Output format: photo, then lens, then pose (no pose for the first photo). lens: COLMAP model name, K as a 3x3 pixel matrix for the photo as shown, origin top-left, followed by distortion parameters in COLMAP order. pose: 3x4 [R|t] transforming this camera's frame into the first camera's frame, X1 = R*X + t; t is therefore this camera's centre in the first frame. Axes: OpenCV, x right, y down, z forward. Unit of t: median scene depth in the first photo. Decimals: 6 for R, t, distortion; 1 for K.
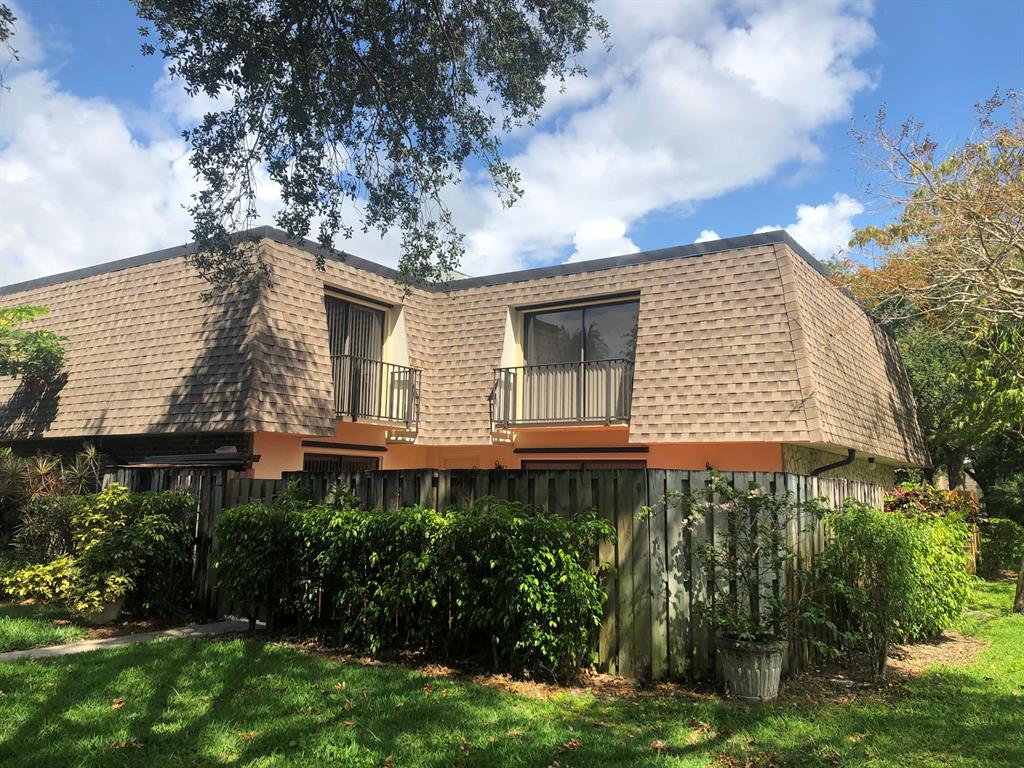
lens RADIAL K [[842.6, 0, 509.3], [0, 842.6, 385.9], [0, 0, 1]] dist [0.046488, -0.037254]
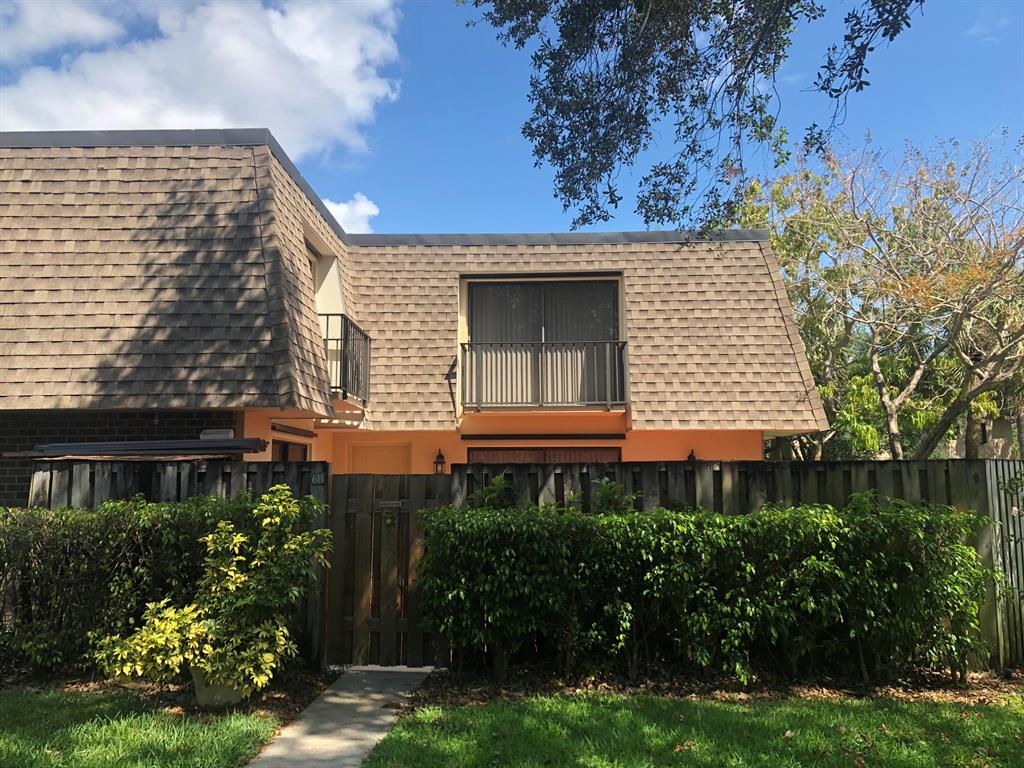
lens RADIAL K [[842.6, 0, 511.7], [0, 842.6, 381.2], [0, 0, 1]] dist [0.046488, -0.037254]
pose [[0.849595, 0.038543, 0.526025, -0.467796], [-0.045035, 0.998985, -0.000460, 0.018657], [-0.525509, -0.023299, 0.850469, 0.252599]]
